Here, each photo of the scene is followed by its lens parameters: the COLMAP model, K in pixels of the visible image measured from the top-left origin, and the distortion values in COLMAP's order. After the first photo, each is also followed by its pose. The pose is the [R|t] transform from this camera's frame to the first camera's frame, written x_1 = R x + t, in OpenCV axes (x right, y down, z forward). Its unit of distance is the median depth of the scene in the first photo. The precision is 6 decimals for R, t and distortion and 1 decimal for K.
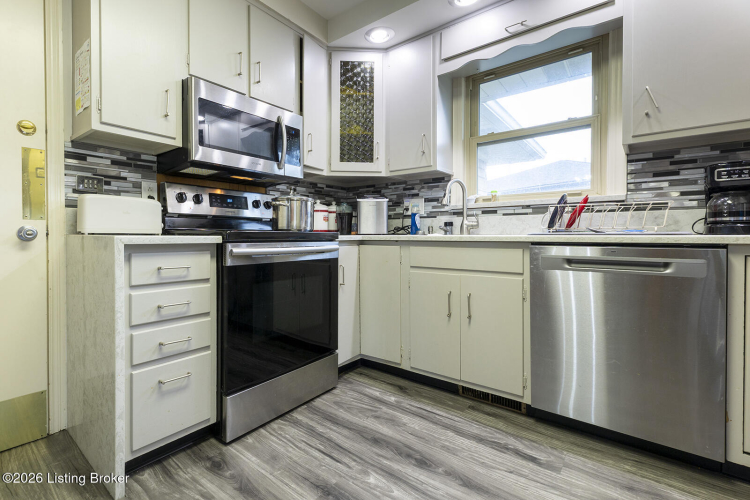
lens RADIAL K [[341.7, 0, 316.6], [0, 341.7, 237.9], [0, 0, 1]] dist [0.002201, 0.000394]
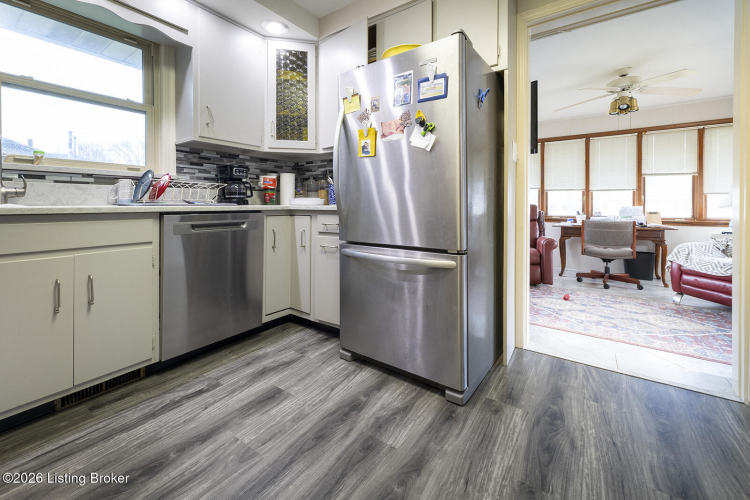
lens RADIAL K [[309.1, 0, 371.2], [0, 309.1, 207.1], [0, 0, 1]] dist [0.009274, 0.000025]
pose [[-0.108604, -0.005109, 0.994072, -0.413955], [0.011405, 0.999915, 0.006385, -0.001326], [-0.994020, 0.012031, -0.108536, 0.413857]]
